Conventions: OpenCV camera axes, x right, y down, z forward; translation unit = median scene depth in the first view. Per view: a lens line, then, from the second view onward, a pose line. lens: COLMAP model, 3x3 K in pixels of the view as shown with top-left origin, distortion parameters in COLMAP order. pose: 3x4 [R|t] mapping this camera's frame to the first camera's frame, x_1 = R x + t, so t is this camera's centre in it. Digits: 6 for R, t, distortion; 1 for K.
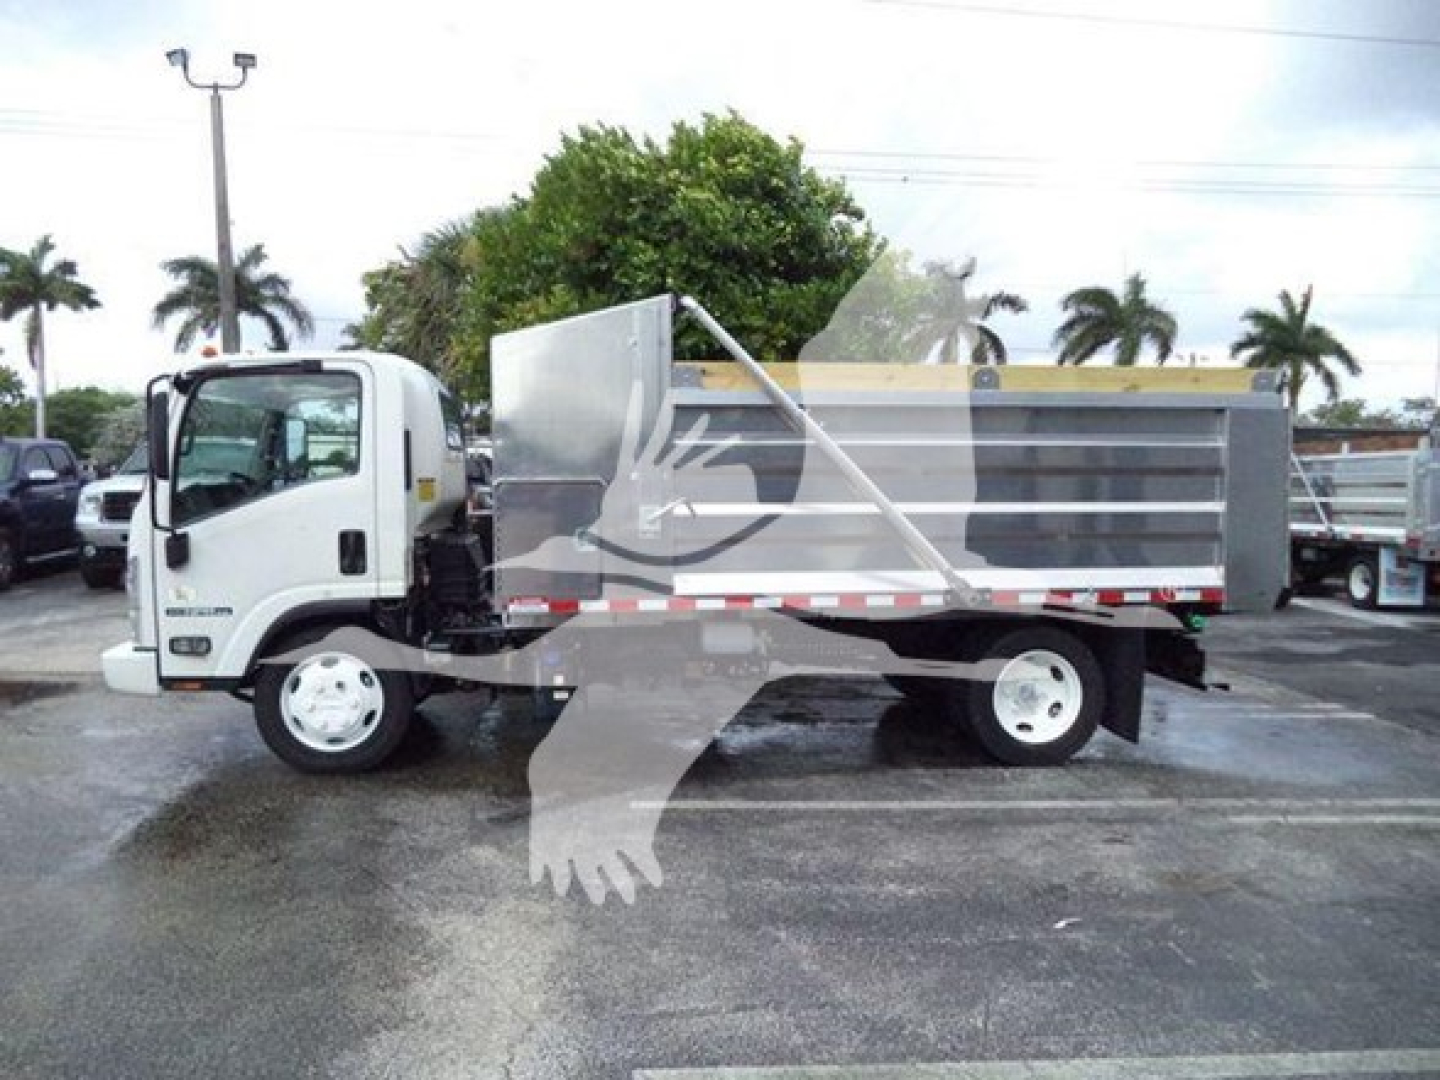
lens RADIAL K [[1147.5, 0, 714.5], [0, 1147.5, 538.8], [0, 0, 1]] dist [-0.001367, -0.009752]
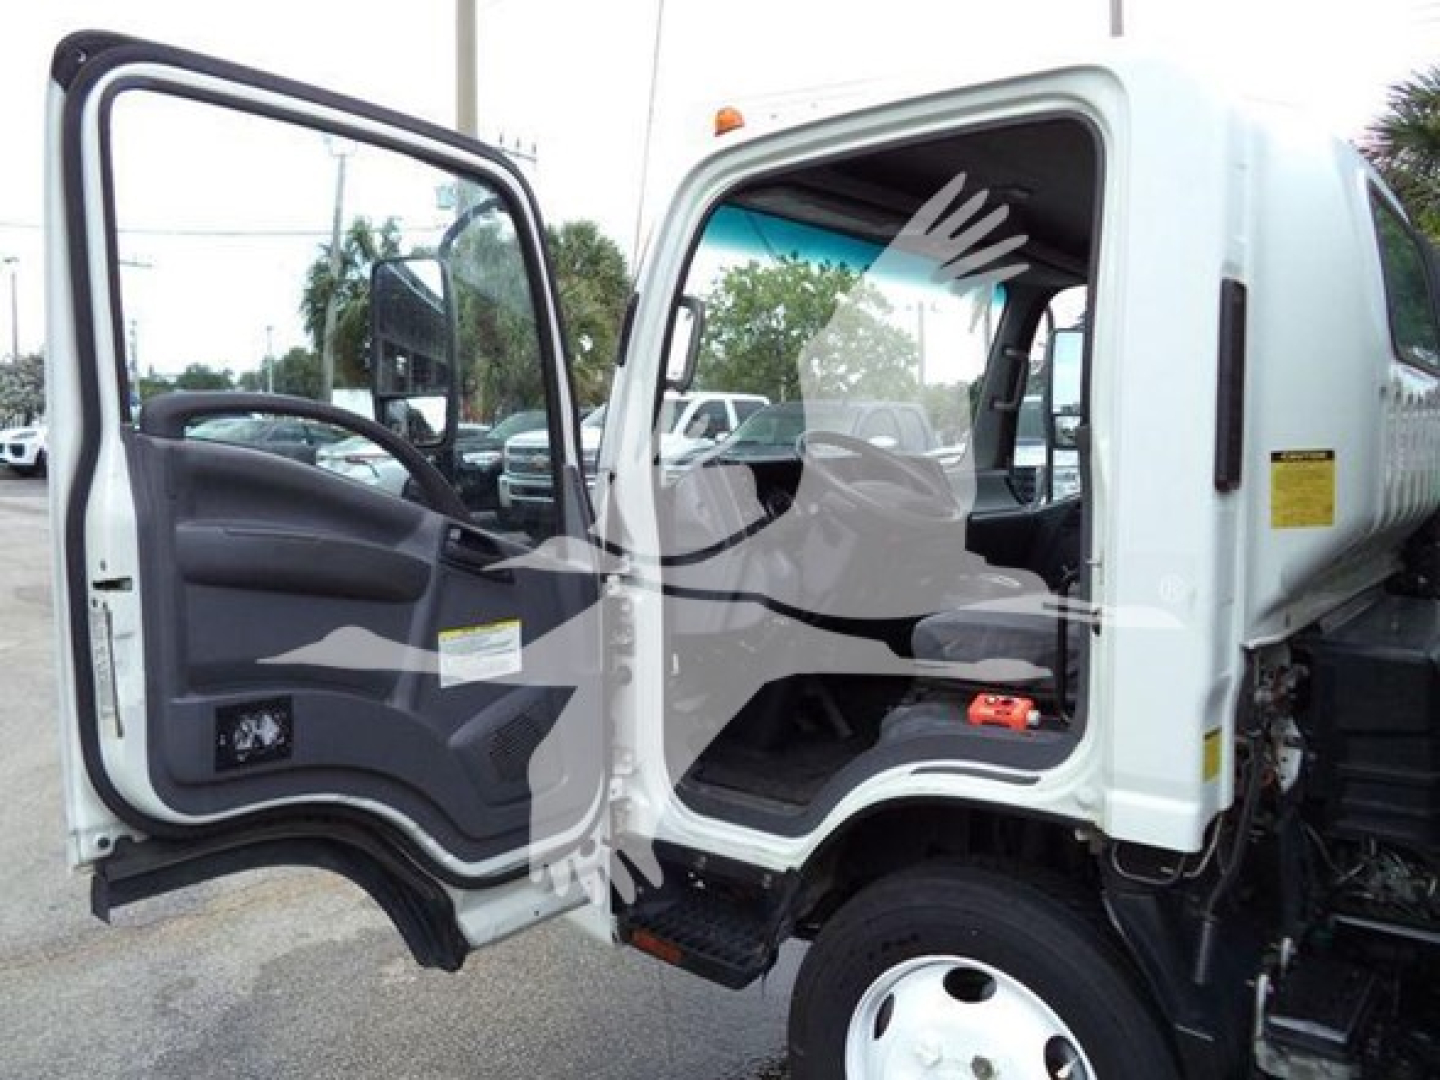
lens RADIAL K [[1151.3, 0, 720.0], [0, 1151.3, 540.0], [0, 0, 1]] dist [-0.023642, -0.003037]
pose [[0.718294, 0.054017, -0.693639, -0.158754], [-0.029887, 0.998457, 0.046806, -0.040448], [0.695097, -0.012890, 0.718800, 0.710333]]
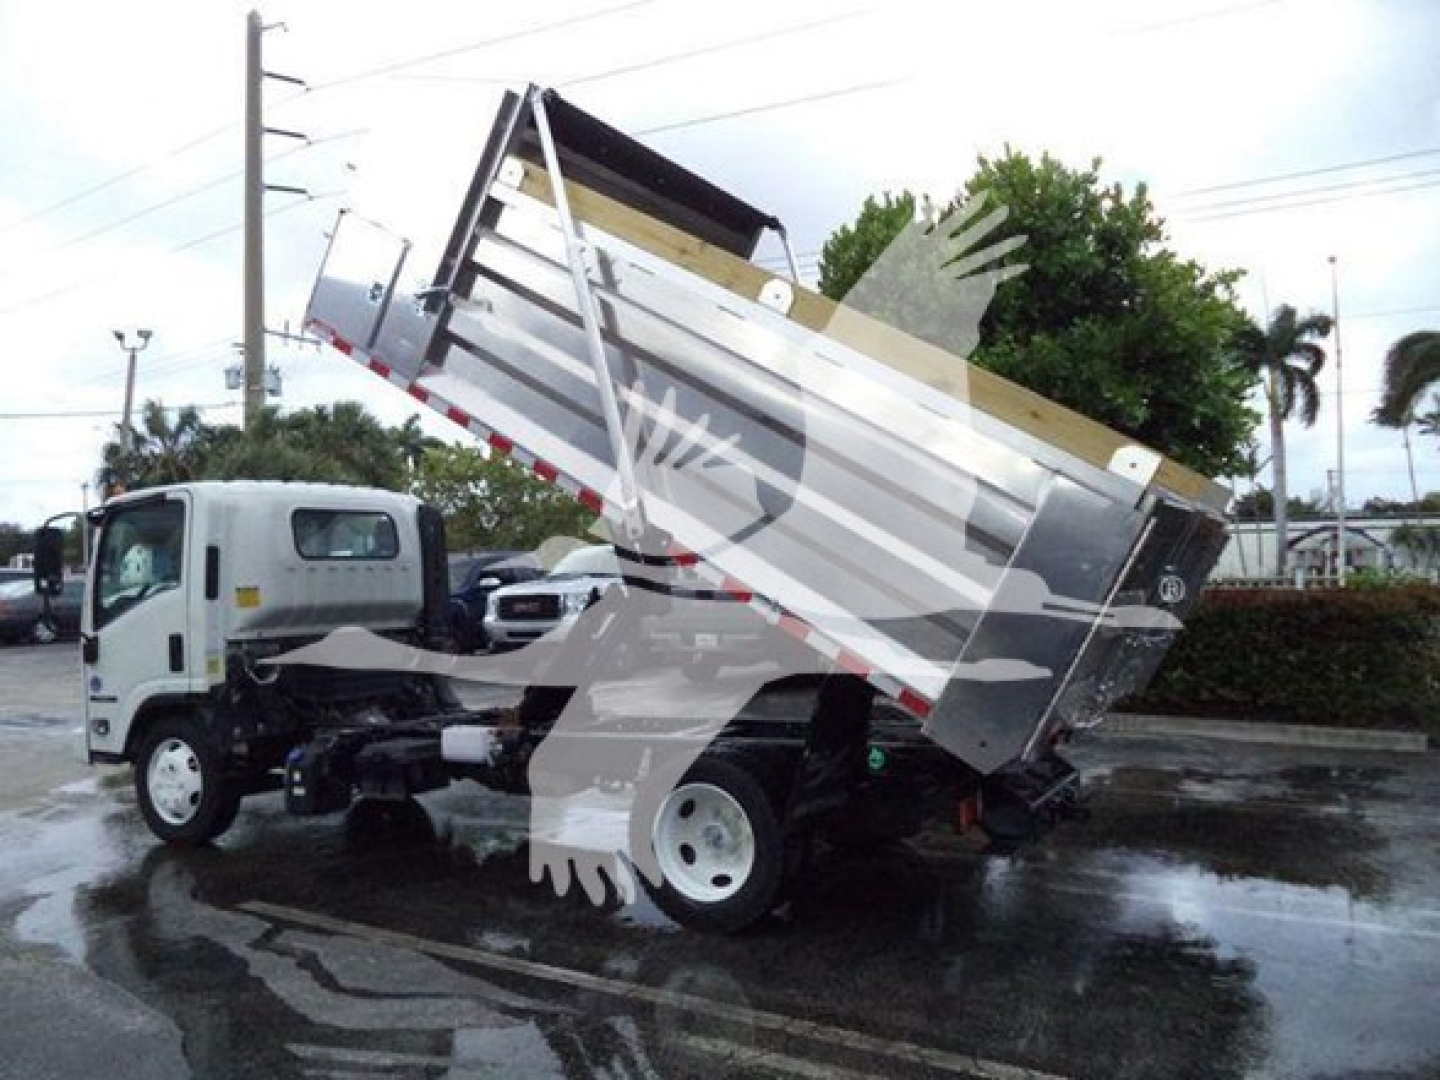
lens RADIAL K [[1151.3, 0, 720.0], [0, 1151.3, 540.0], [0, 0, 1]] dist [-0.023642, -0.003037]
pose [[0.802473, -0.049492, -0.594632, 0.836009], [0.006449, 0.997215, -0.074296, -0.013130], [0.596653, 0.055785, 0.800558, 0.384446]]
